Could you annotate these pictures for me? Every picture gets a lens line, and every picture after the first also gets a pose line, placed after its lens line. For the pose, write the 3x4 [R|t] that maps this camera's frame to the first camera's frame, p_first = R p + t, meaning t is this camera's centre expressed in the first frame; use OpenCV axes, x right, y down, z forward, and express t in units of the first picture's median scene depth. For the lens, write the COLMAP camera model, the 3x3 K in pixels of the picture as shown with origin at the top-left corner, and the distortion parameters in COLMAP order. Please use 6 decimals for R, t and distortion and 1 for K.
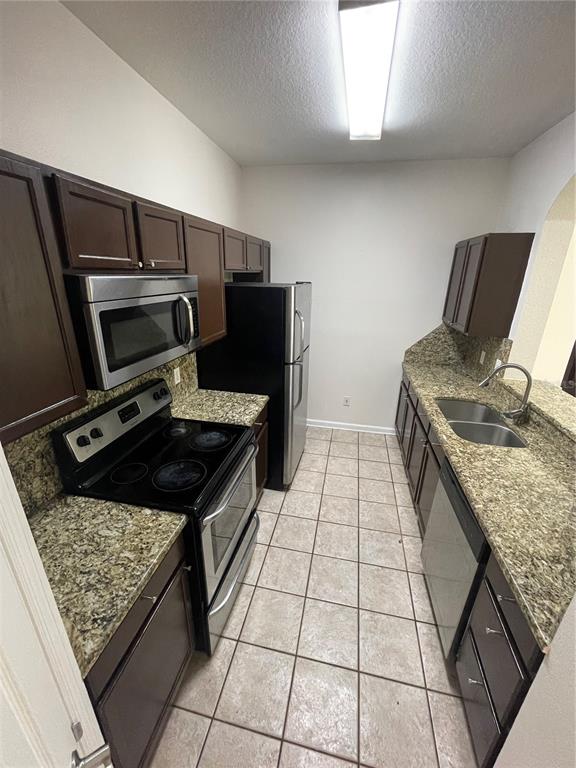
lens RADIAL K [[311.0, 0, 288.0], [0, 311.0, 384.0], [0, 0, 1]] dist [-0.002838, -0.000076]
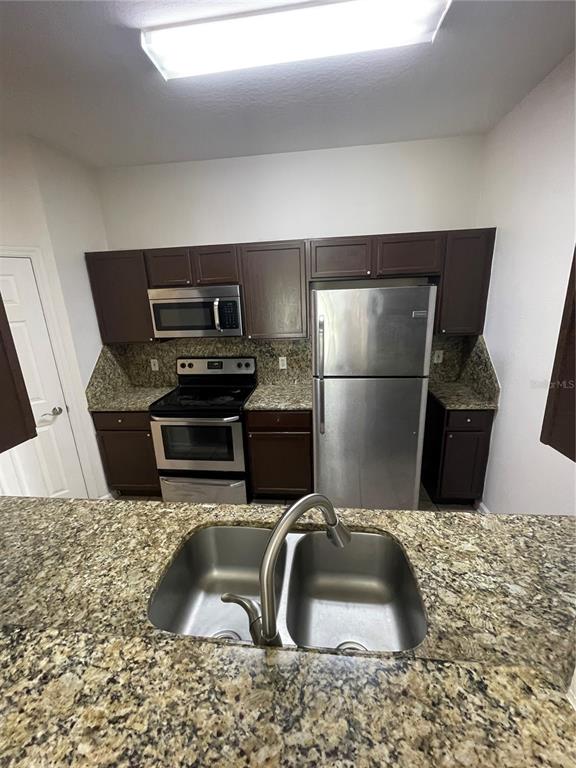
lens RADIAL K [[311.0, 0, 288.0], [0, 311.0, 384.0], [0, 0, 1]] dist [-0.002838, -0.000076]
pose [[0.101447, 0.247104, -0.963664, 1.244461], [-0.301422, 0.930764, 0.206936, -0.296675], [0.948079, 0.269477, 0.168906, 1.109988]]
